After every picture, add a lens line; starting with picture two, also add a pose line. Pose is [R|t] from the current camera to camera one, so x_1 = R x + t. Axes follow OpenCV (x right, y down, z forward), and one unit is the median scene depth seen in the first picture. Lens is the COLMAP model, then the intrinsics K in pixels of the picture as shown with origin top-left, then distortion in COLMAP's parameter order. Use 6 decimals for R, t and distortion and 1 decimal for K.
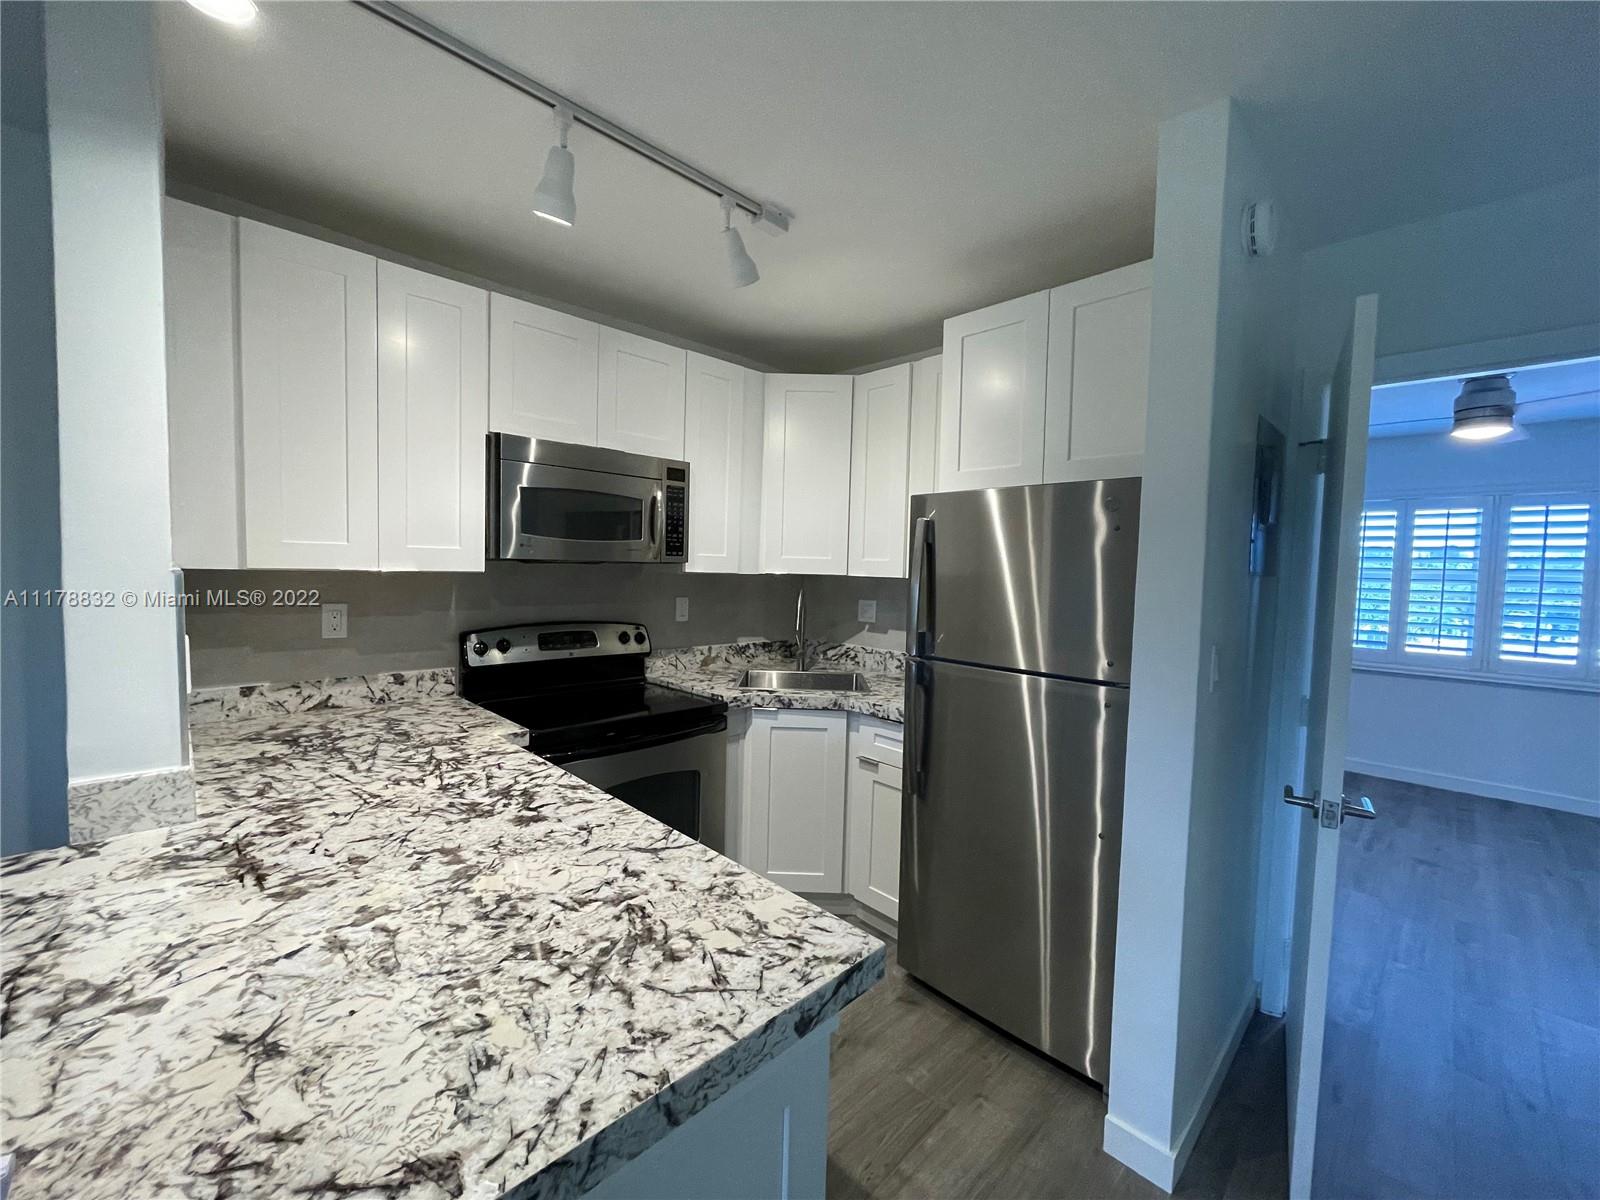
lens RADIAL K [[640.0, 0, 800.0], [0, 640.0, 600.0], [0, 0, 1]] dist [-0.001224, -0.000288]
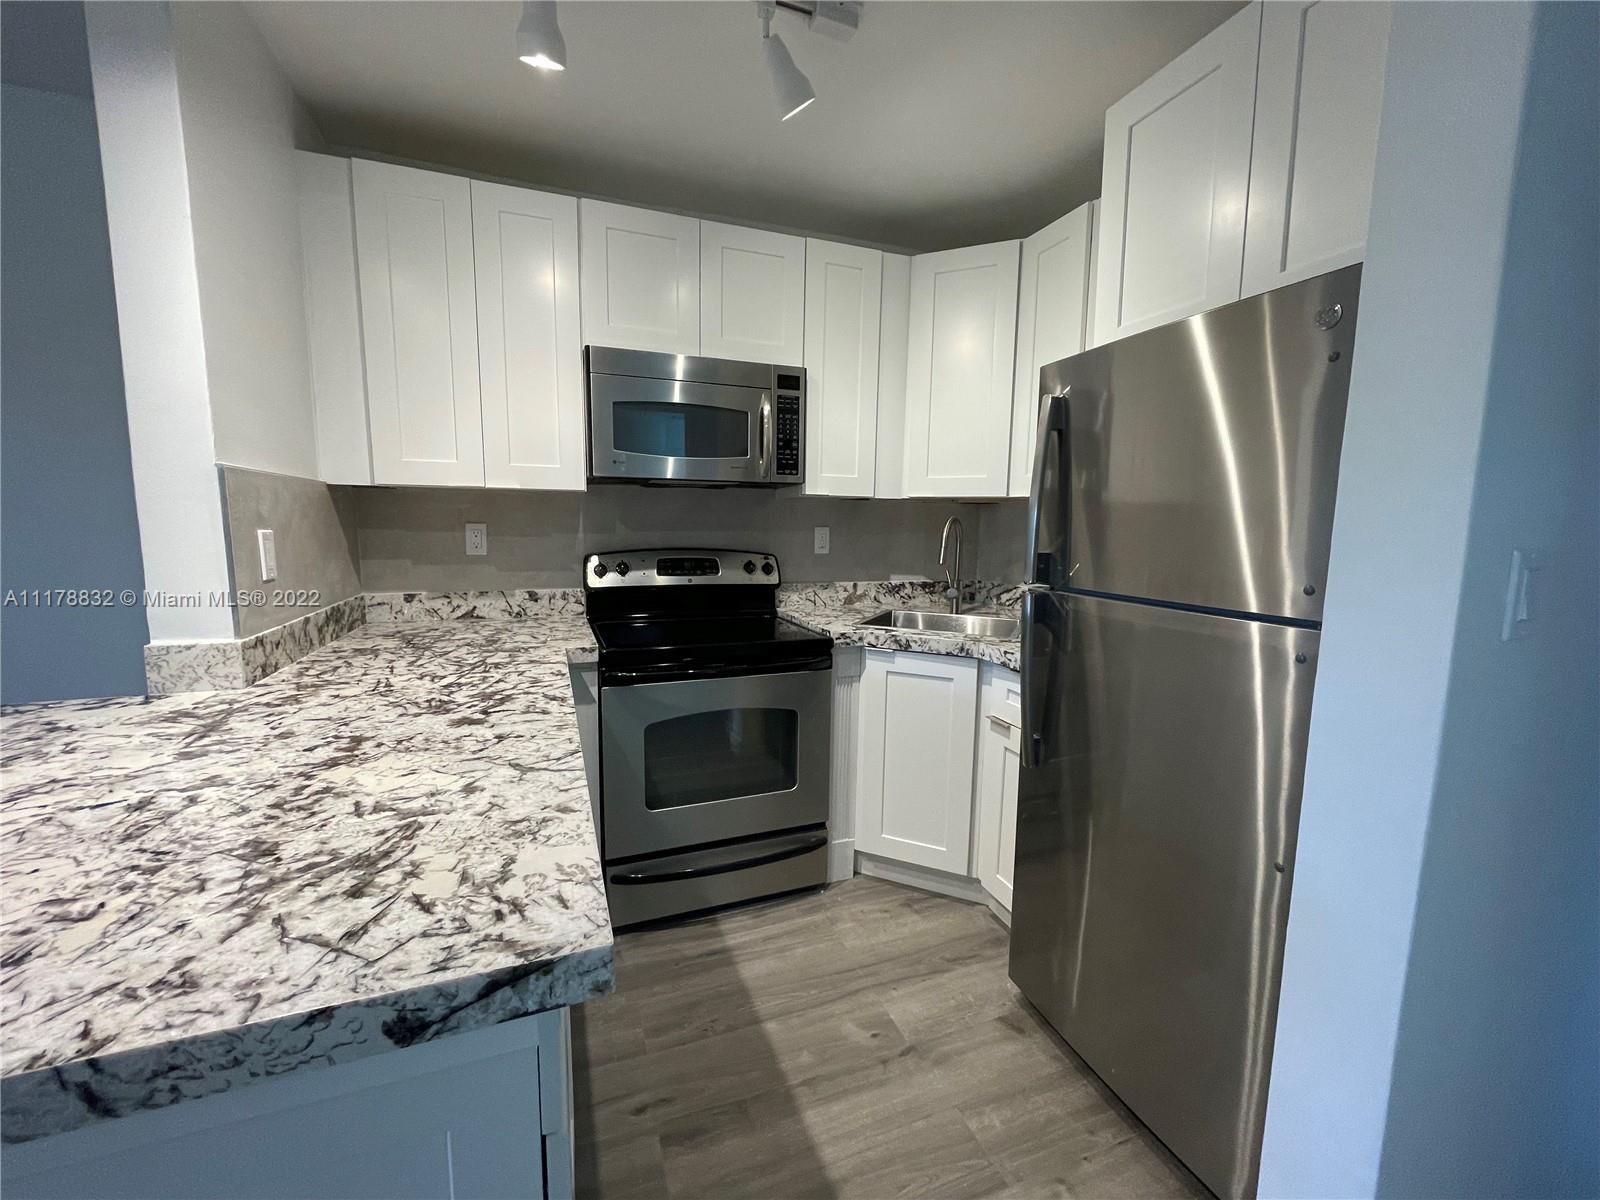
lens RADIAL K [[642.4, 0, 800.0], [0, 642.4, 600.0], [0, 0, 1]] dist [0.000407, -0.000205]
pose [[0.916442, 0.036209, -0.398526, 0.328252], [-0.011621, 0.997886, 0.063942, 0.085910], [0.399998, -0.053968, 0.914926, 0.294945]]
